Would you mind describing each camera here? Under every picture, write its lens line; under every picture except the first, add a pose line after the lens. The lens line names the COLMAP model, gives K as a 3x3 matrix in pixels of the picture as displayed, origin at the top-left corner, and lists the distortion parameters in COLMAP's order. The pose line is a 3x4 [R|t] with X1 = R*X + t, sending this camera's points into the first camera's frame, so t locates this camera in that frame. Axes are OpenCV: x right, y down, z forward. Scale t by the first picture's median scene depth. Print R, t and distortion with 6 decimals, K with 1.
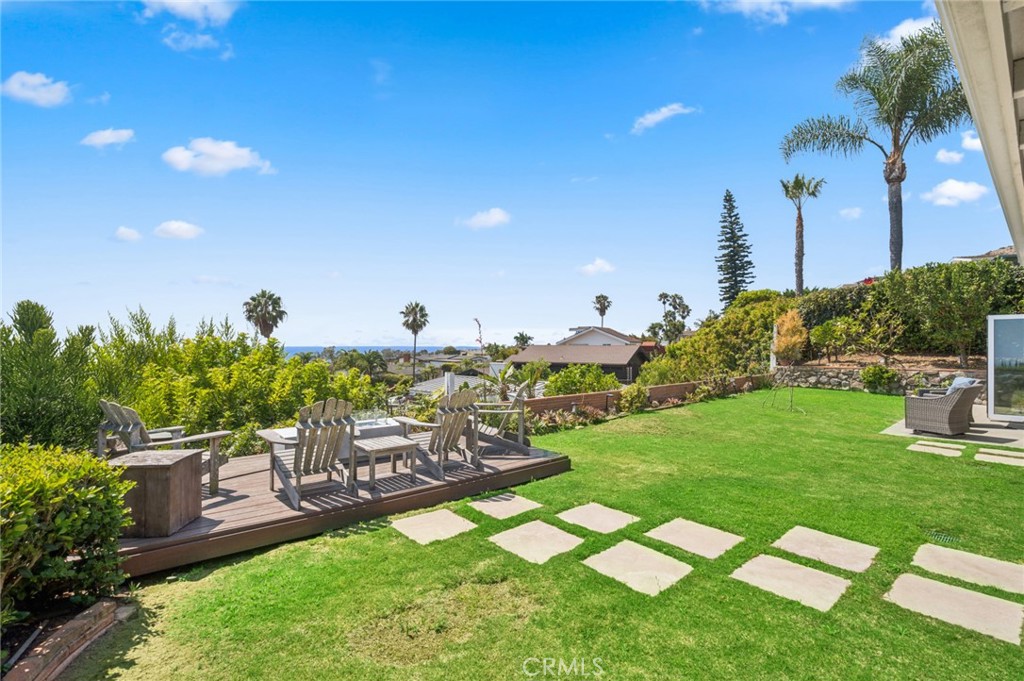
lens RADIAL K [[472.5, 0, 513.2], [0, 472.5, 346.2], [0, 0, 1]] dist [0.001111, -0.000012]
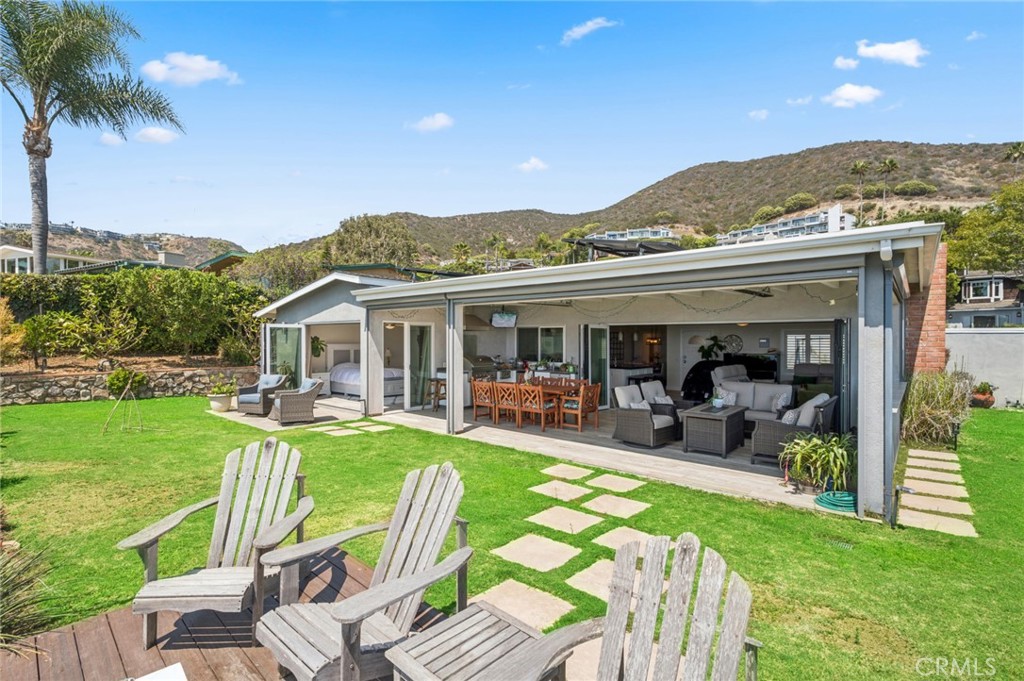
lens RADIAL K [[472.5, 0, 515.3], [0, 472.5, 341.1], [0, 0, 1]] dist [0.001111, -0.000012]
pose [[-0.100268, -0.003005, 0.994956, -0.226035], [-0.000746, 0.999995, 0.002945, -0.017006], [-0.994960, -0.000447, -0.100270, 0.345980]]
